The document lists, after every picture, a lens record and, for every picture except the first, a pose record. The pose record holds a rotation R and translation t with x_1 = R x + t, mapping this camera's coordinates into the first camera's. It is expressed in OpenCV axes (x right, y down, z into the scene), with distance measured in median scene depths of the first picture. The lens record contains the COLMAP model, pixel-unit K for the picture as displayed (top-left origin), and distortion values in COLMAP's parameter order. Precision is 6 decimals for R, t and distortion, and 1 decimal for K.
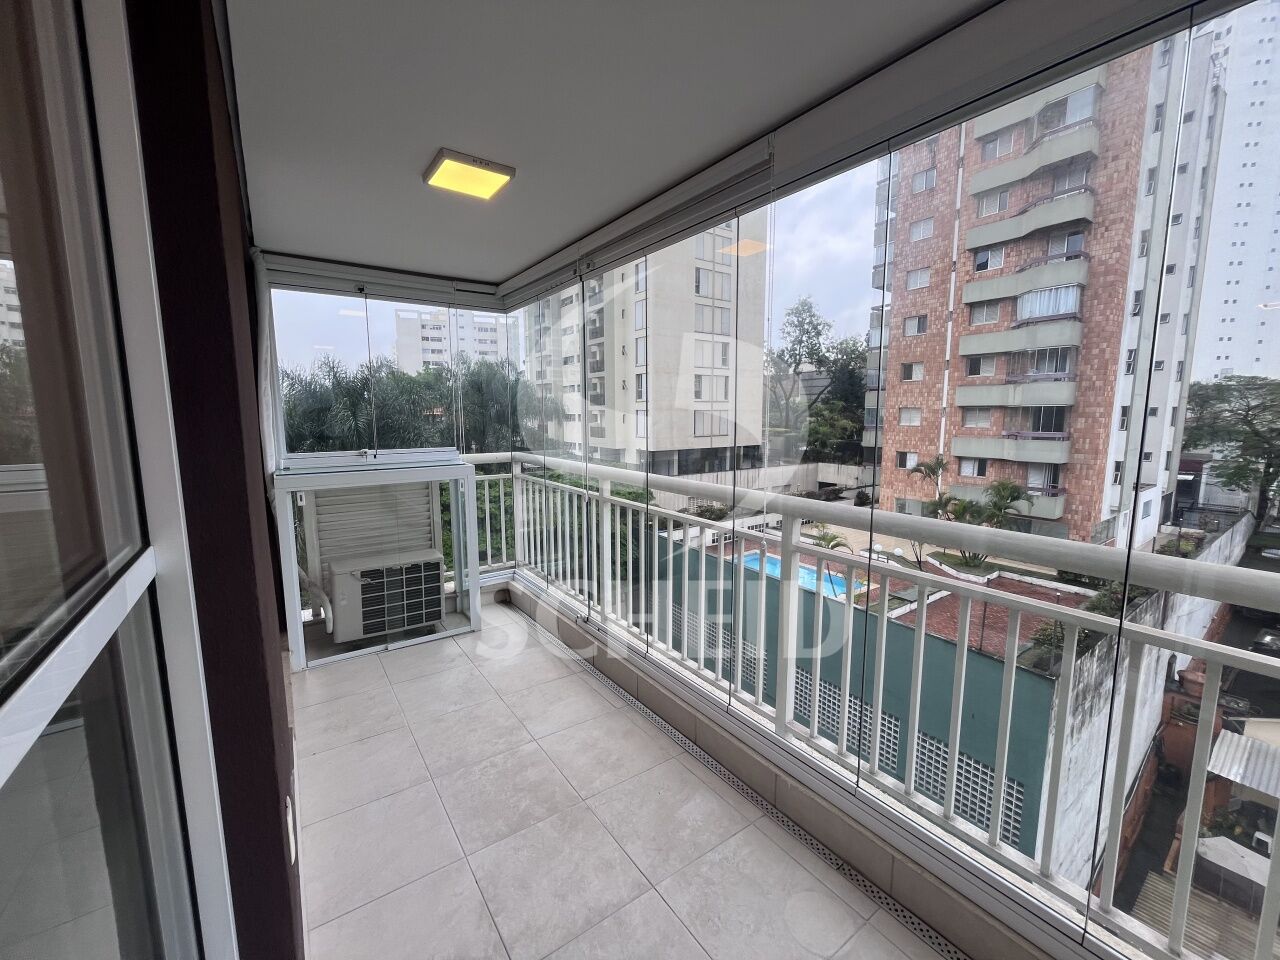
lens RADIAL K [[514.6, 0, 638.9], [0, 514.6, 477.6], [0, 0, 1]] dist [-0.000361, -0.000297]
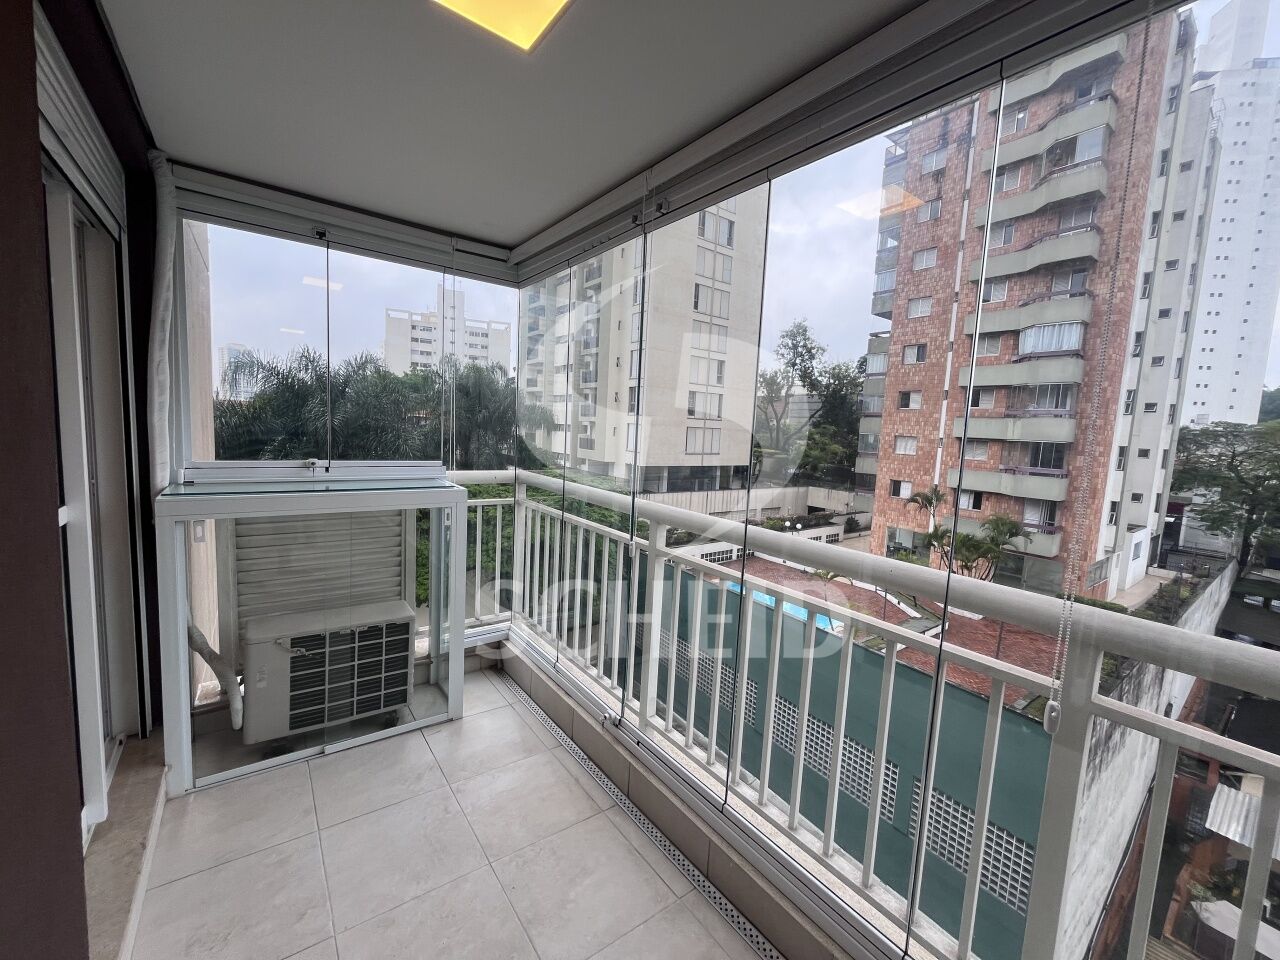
lens RADIAL K [[514.6, 0, 638.9], [0, 514.6, 477.6], [0, 0, 1]] dist [-0.000361, -0.000297]
pose [[0.998215, 0.051190, 0.030774, -0.014237], [-0.050359, 0.998361, -0.027187, -0.004474], [-0.032115, 0.025588, 0.999157, 0.037958]]
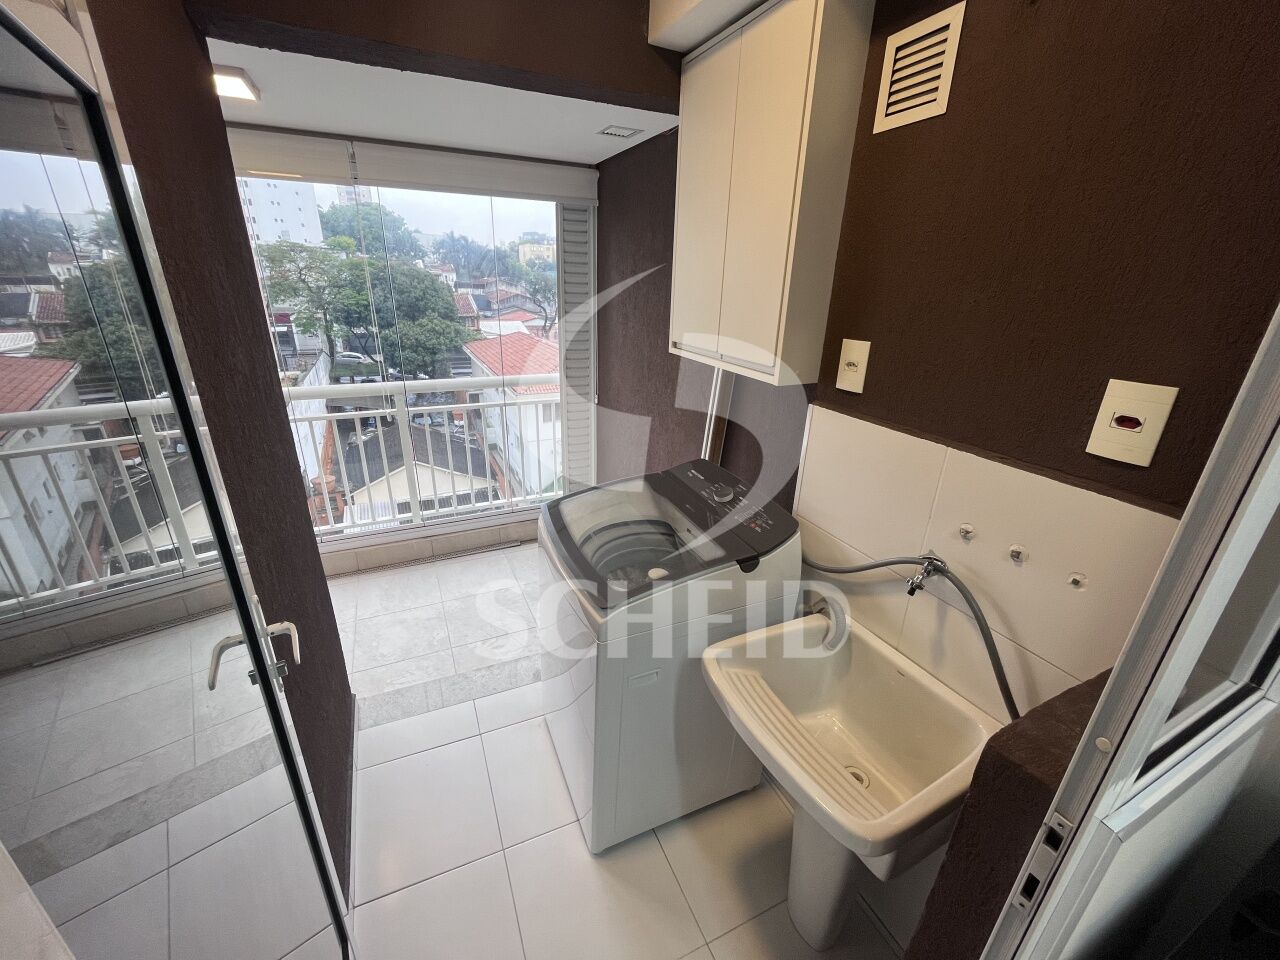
lens RADIAL K [[514.2, 0, 642.2], [0, 514.2, 476.8], [0, 0, 1]] dist [-0.002097, -0.000278]
pose [[0.173635, -0.349765, 0.920606, -0.029544], [0.097053, 0.936332, 0.337435, -0.000177], [-0.980016, 0.030757, 0.196526, -0.090878]]
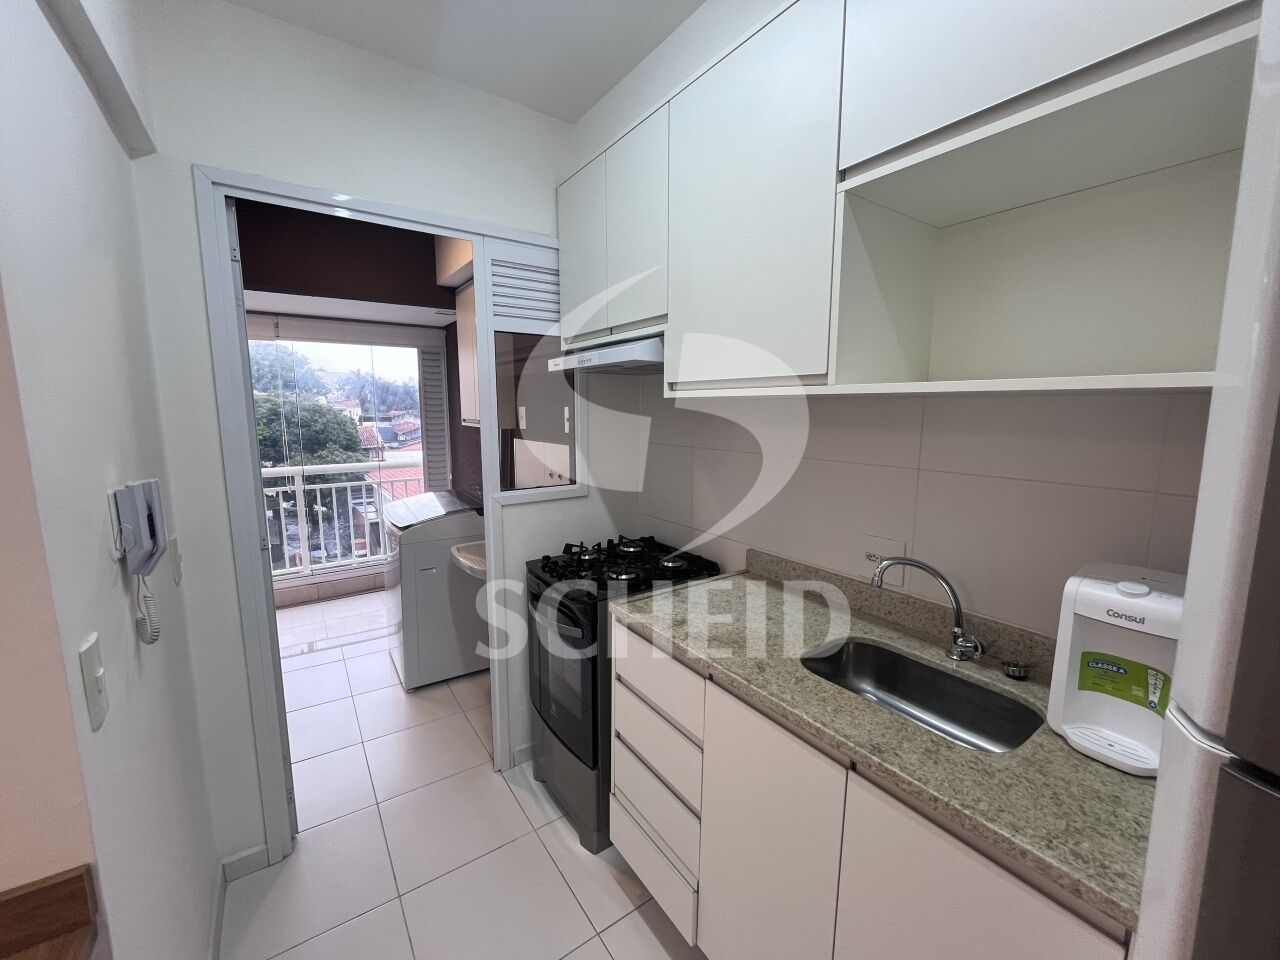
lens RADIAL K [[516.1, 0, 641.3], [0, 516.1, 477.1], [0, 0, 1]] dist [-0.001641, -0.000168]
pose [[0.006748, -0.132111, 0.991212, -0.088928], [0.126704, 0.983358, 0.130201, 0.009701], [-0.991918, 0.124712, 0.023375, -0.127518]]
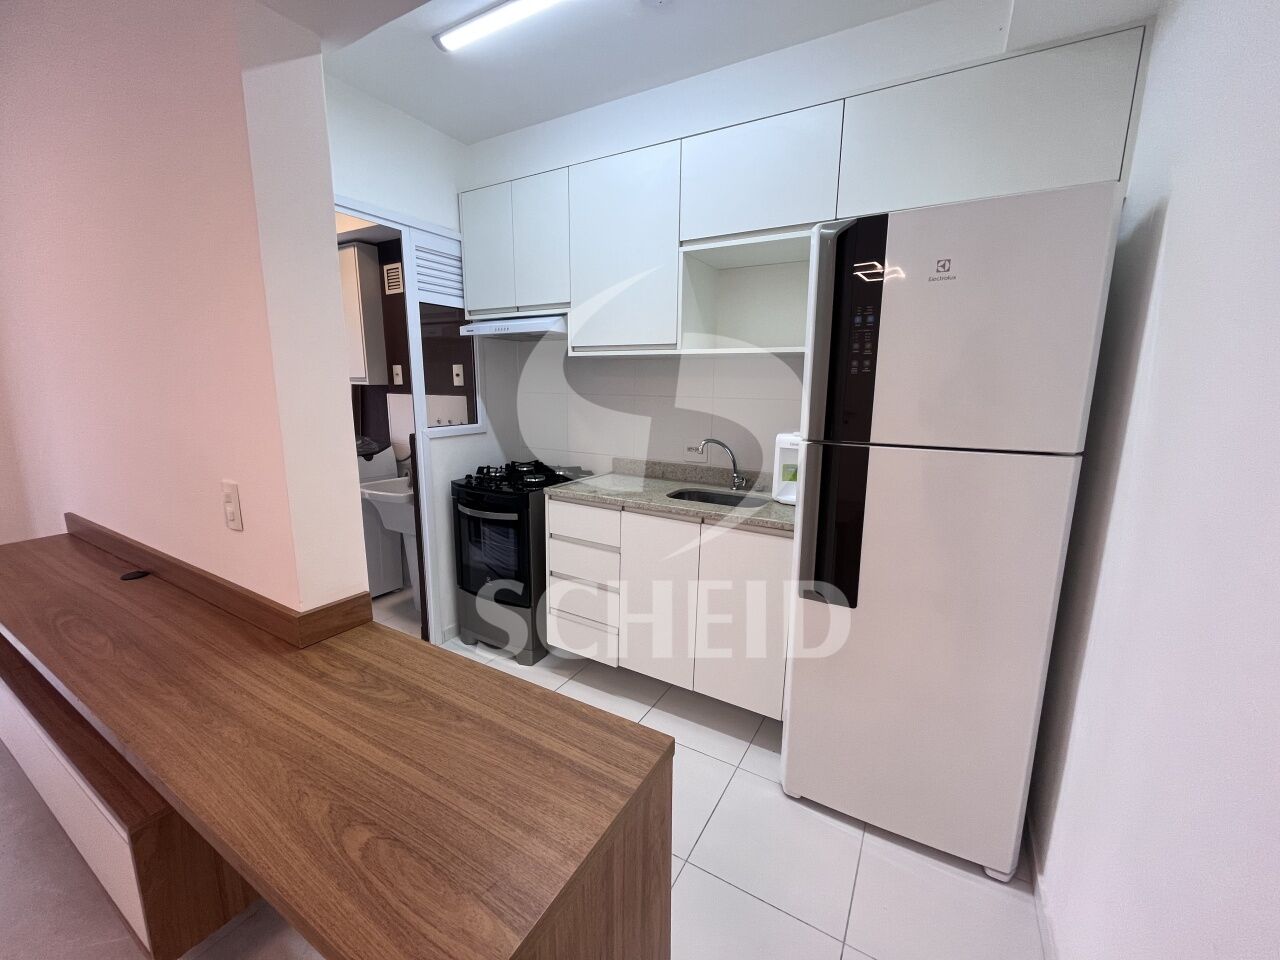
lens RADIAL K [[514.2, 0, 642.2], [0, 514.2, 476.8], [0, 0, 1]] dist [-0.002097, -0.000278]
pose [[-0.415975, -0.167358, 0.893844, -0.120755], [0.106632, 0.967162, 0.230710, 0.009845], [-0.903103, 0.191282, -0.384470, -0.102040]]
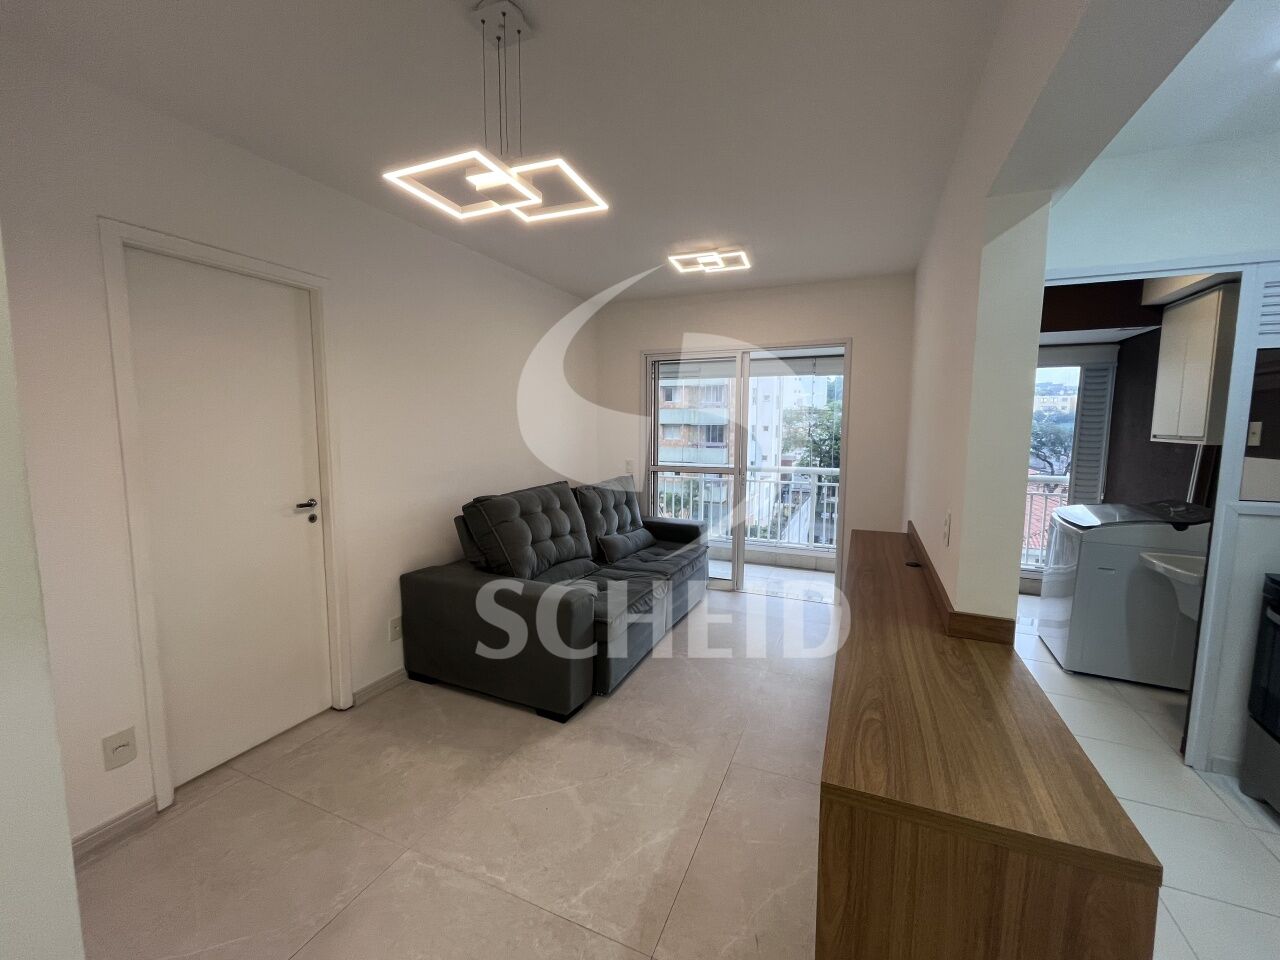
lens RADIAL K [[514.6, 0, 638.9], [0, 514.6, 477.6], [0, 0, 1]] dist [-0.000361, -0.000297]
pose [[0.856303, -0.044595, 0.514546, -0.134640], [0.057447, 0.998307, -0.009079, 0.010931], [-0.513270, 0.037334, 0.857415, -0.125538]]
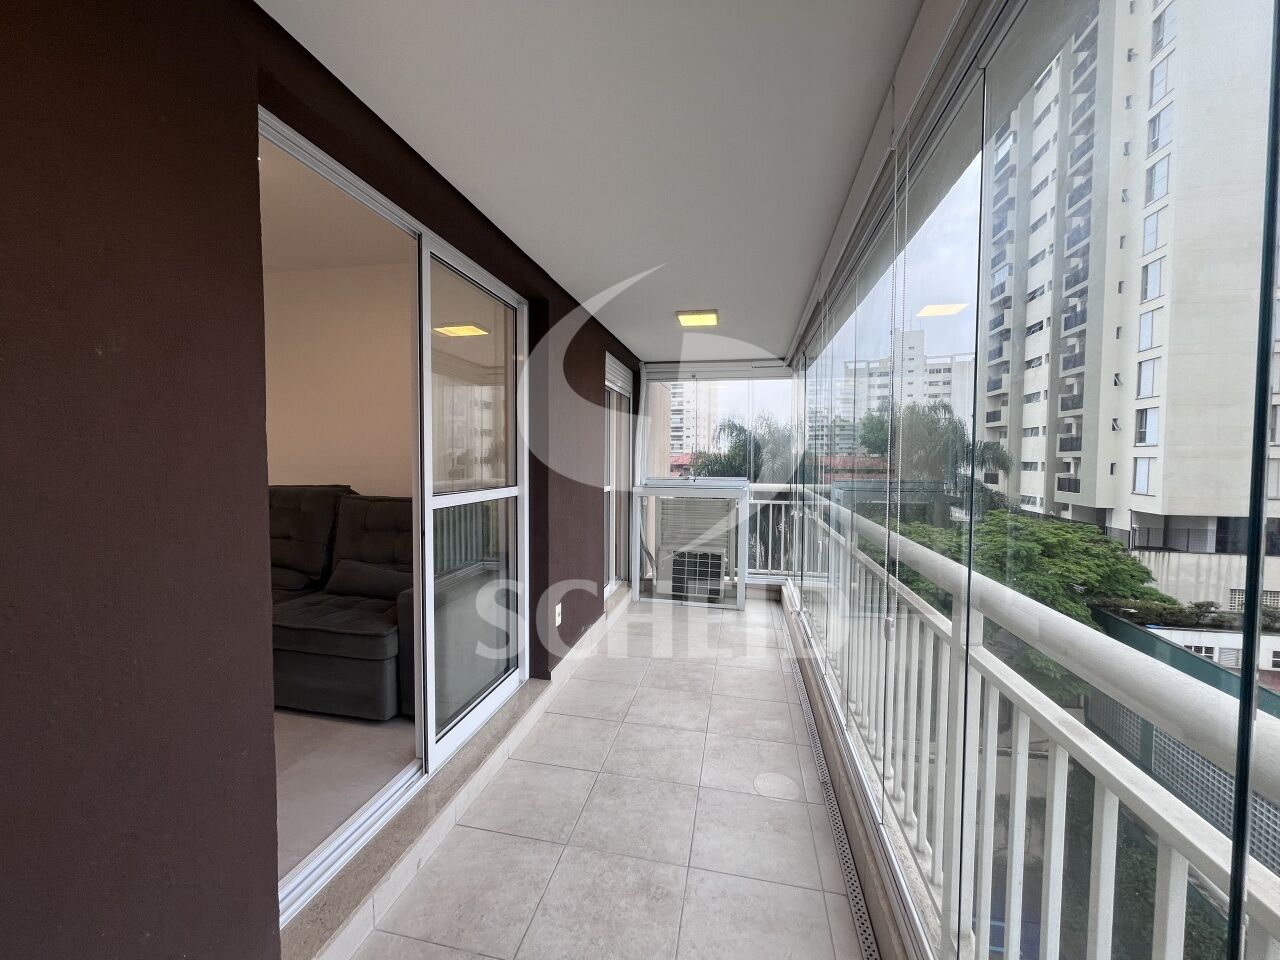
lens RADIAL K [[514.6, 0, 638.9], [0, 514.6, 477.6], [0, 0, 1]] dist [-0.000361, -0.000297]
pose [[0.685790, 0.036358, -0.726891, 0.068667], [-0.101242, 0.993807, -0.045809, 0.005065], [0.720723, 0.105007, 0.685224, -0.024636]]
